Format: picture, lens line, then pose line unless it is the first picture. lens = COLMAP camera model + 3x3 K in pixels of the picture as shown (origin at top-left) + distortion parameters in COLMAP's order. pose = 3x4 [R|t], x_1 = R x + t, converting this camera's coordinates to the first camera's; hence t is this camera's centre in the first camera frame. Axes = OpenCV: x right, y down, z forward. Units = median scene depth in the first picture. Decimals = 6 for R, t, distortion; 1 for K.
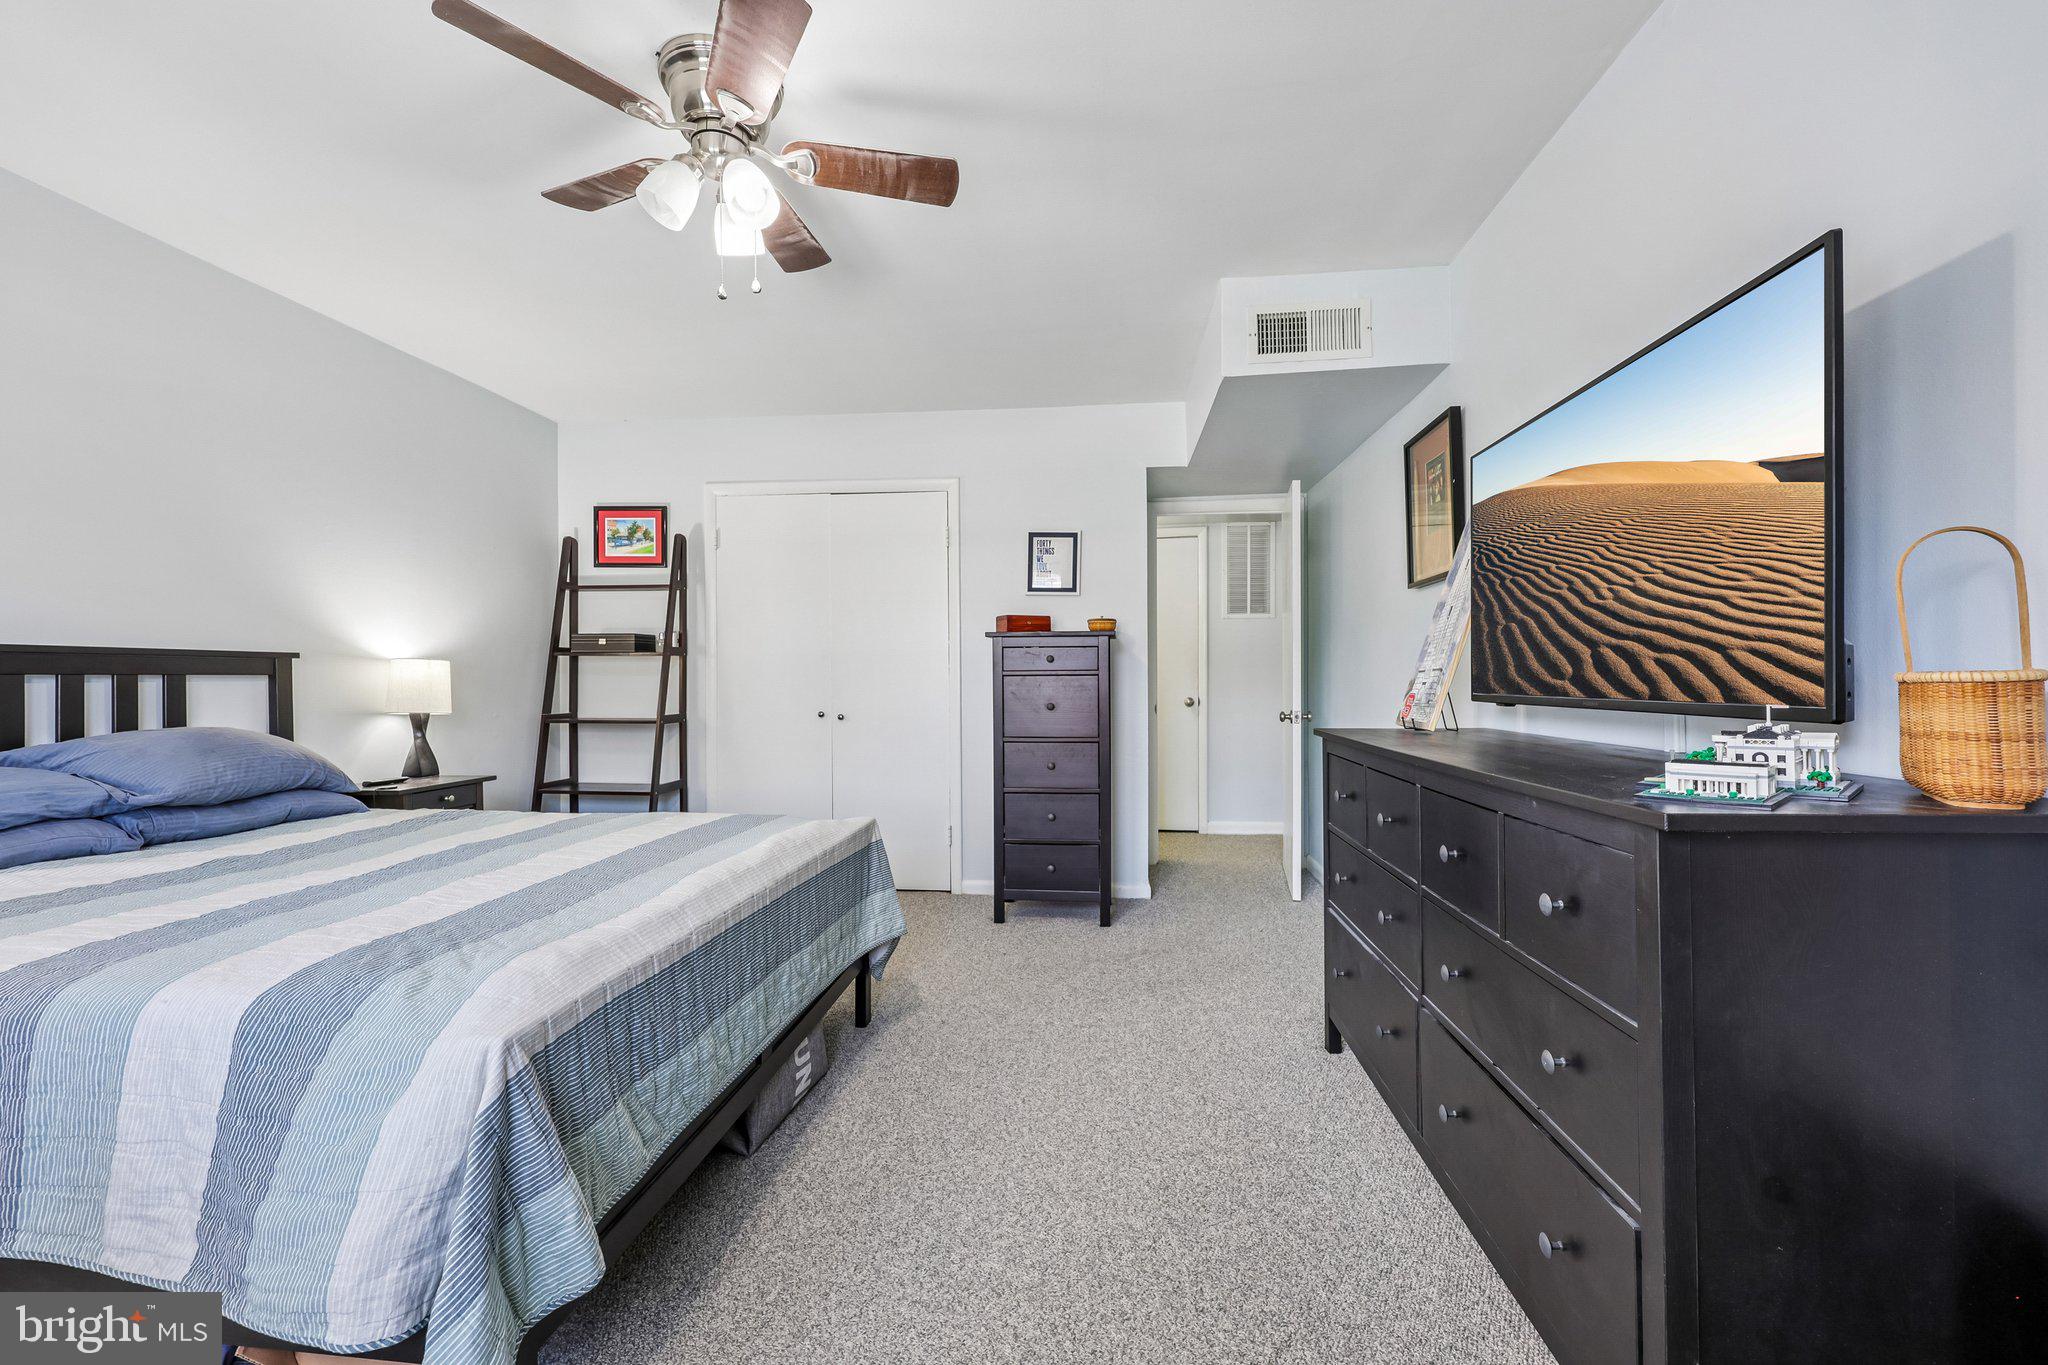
lens RADIAL K [[830.9, 0, 1019.9], [0, 830.9, 661.9], [0, 0, 1]] dist [0.000879, 0.000306]
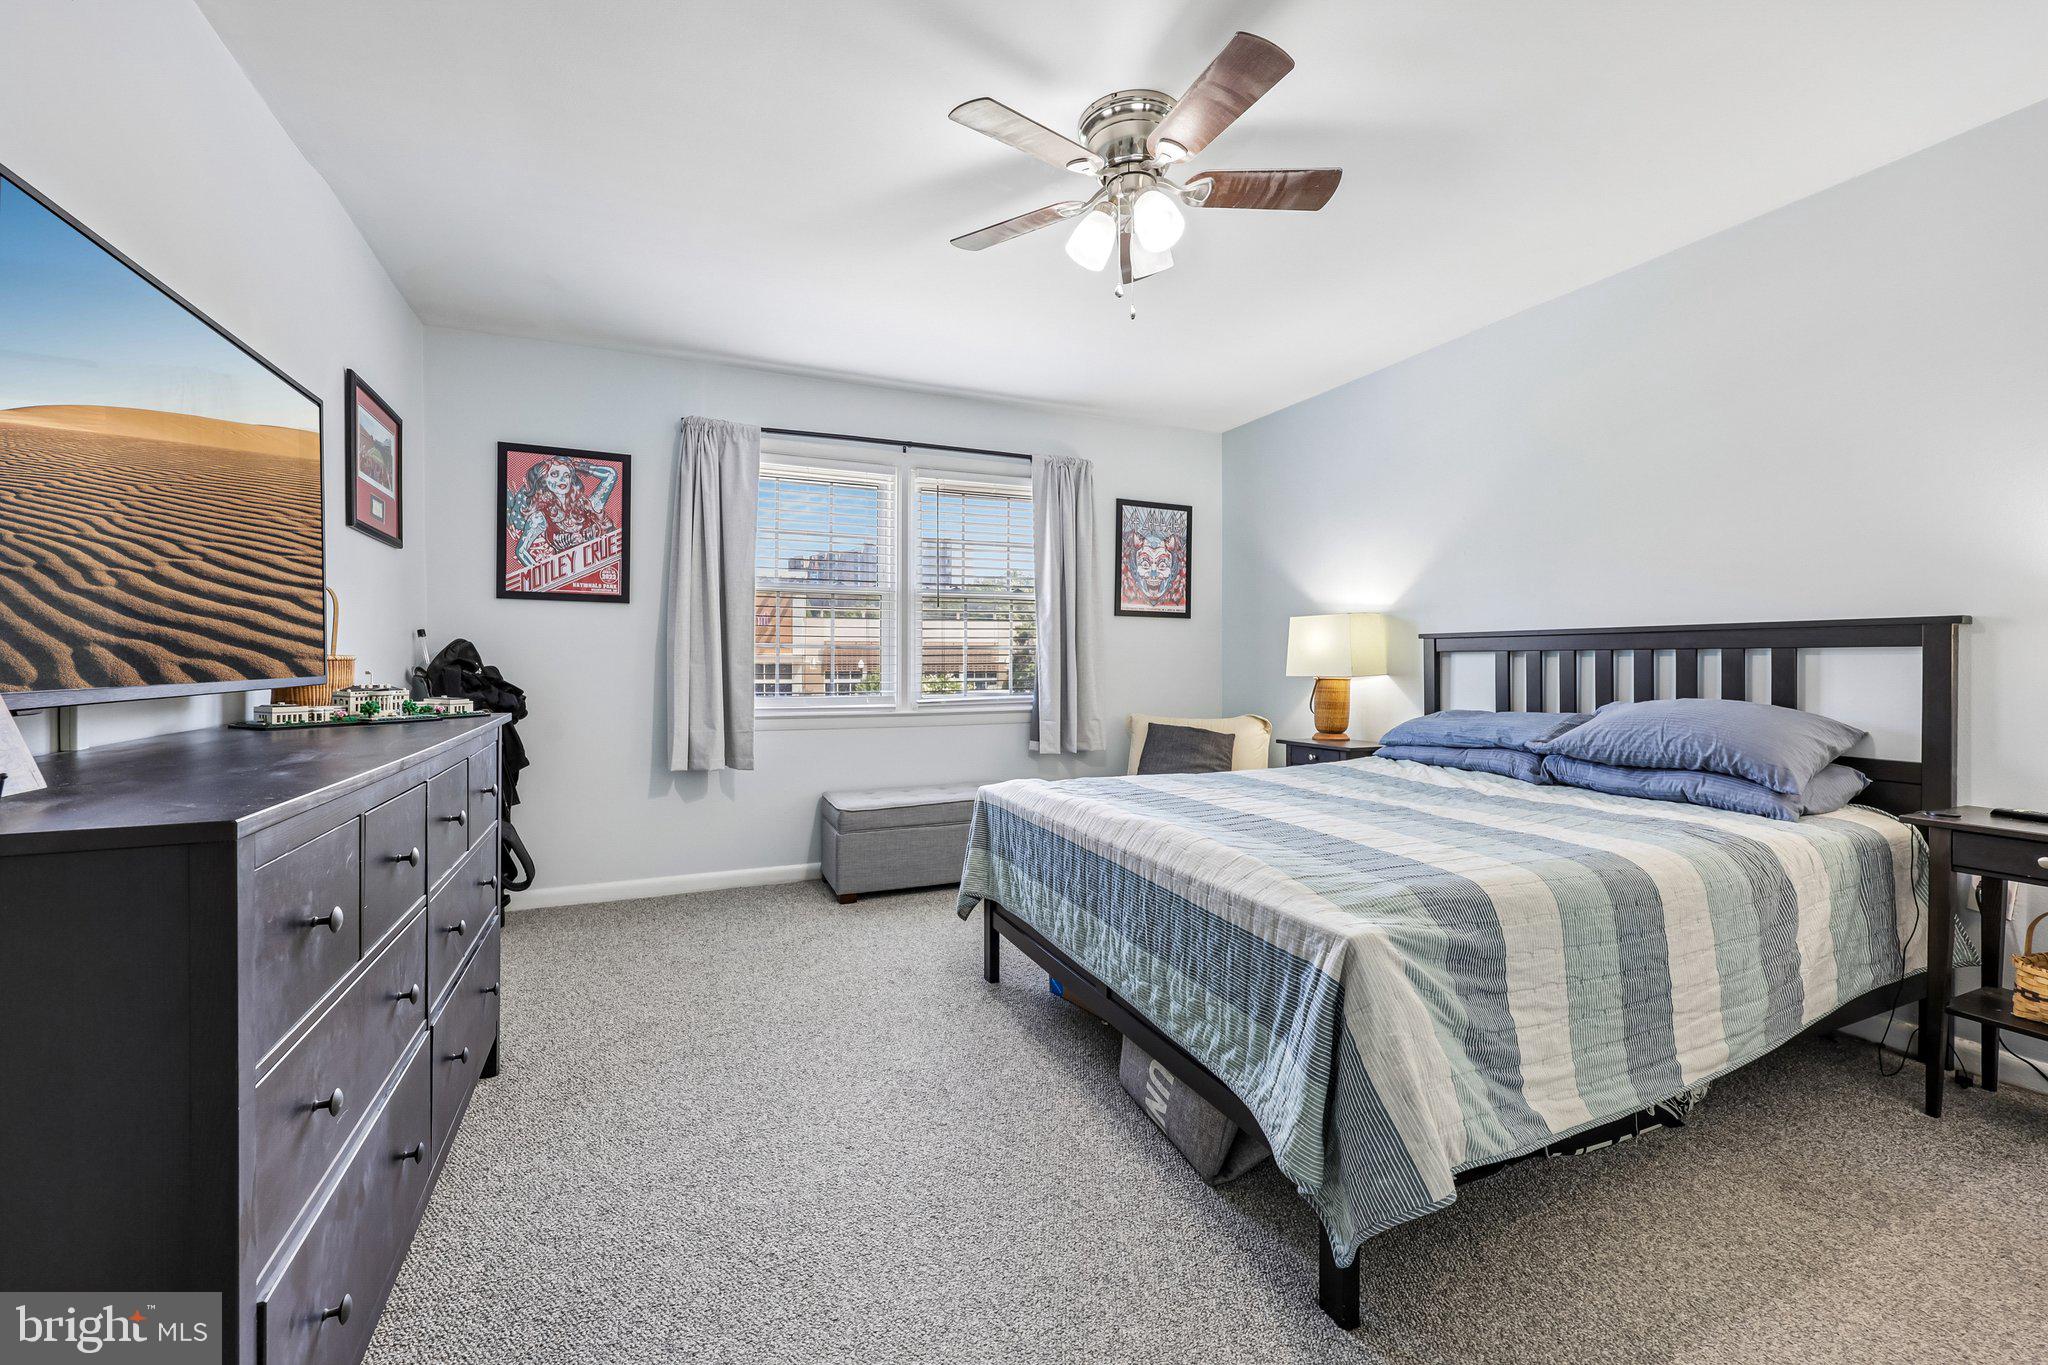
lens RADIAL K [[823.2, 0, 1017.5], [0, 823.2, 673.4], [0, 0, 1]] dist [0.002632, 0.000220]
pose [[-0.868754, 0.010772, -0.495127, 0.237634], [0.011360, 0.999934, 0.001823, 0.031335], [0.495114, -0.004041, -0.868819, 1.349291]]
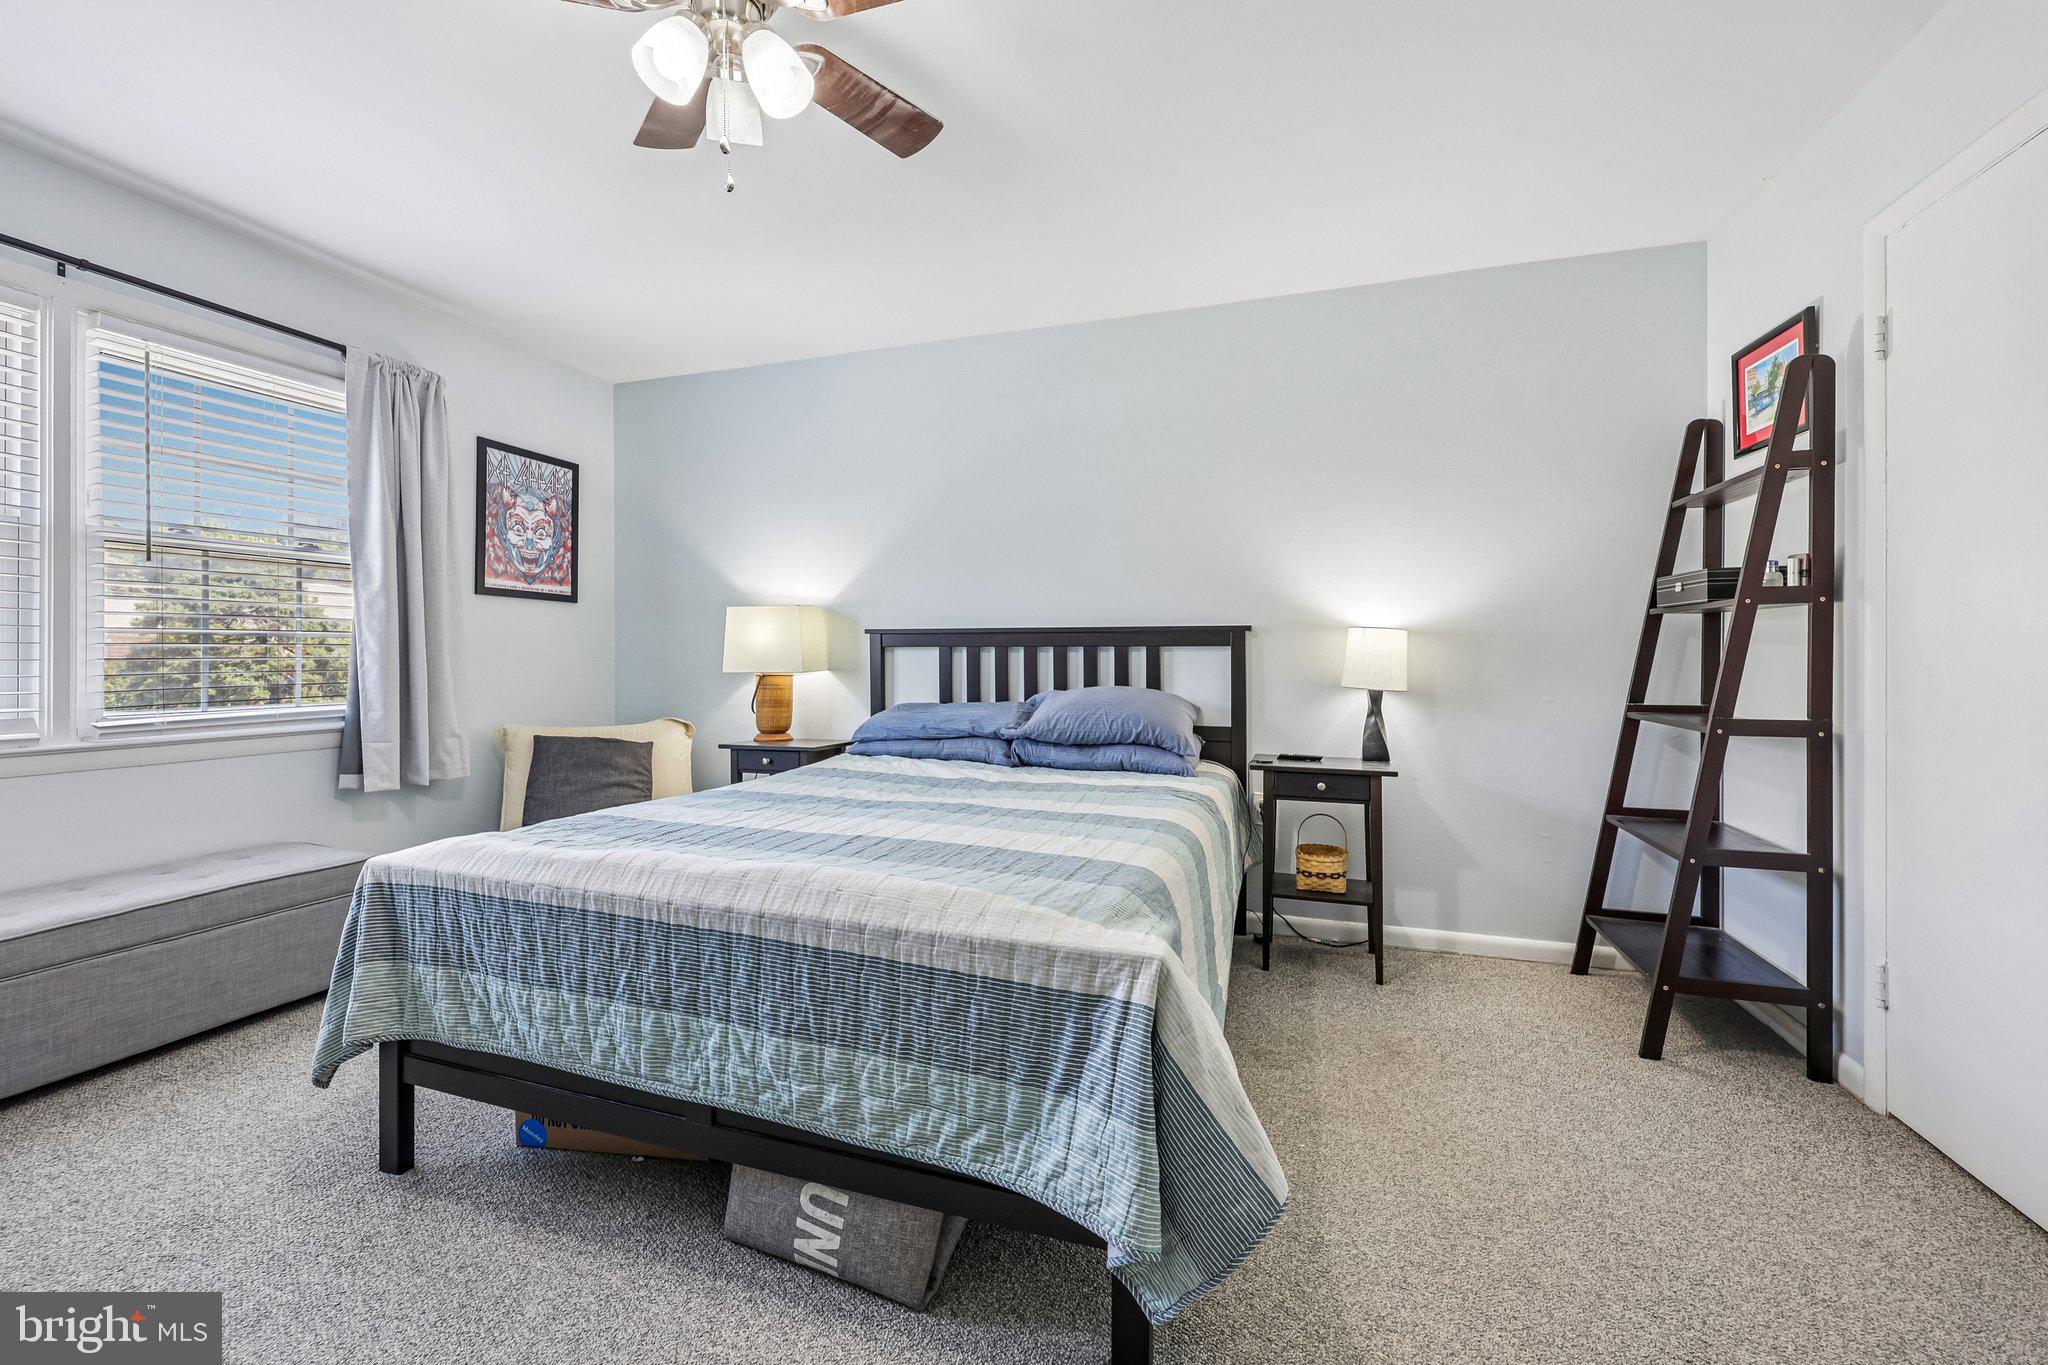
lens RADIAL K [[830.9, 0, 1019.9], [0, 830.9, 661.9], [0, 0, 1]] dist [0.000879, 0.000306]
pose [[-0.221036, 0.007929, -0.975233, 0.279481], [0.015909, 0.999863, 0.004524, 0.028769], [0.975136, -0.014515, -0.221132, 1.047363]]
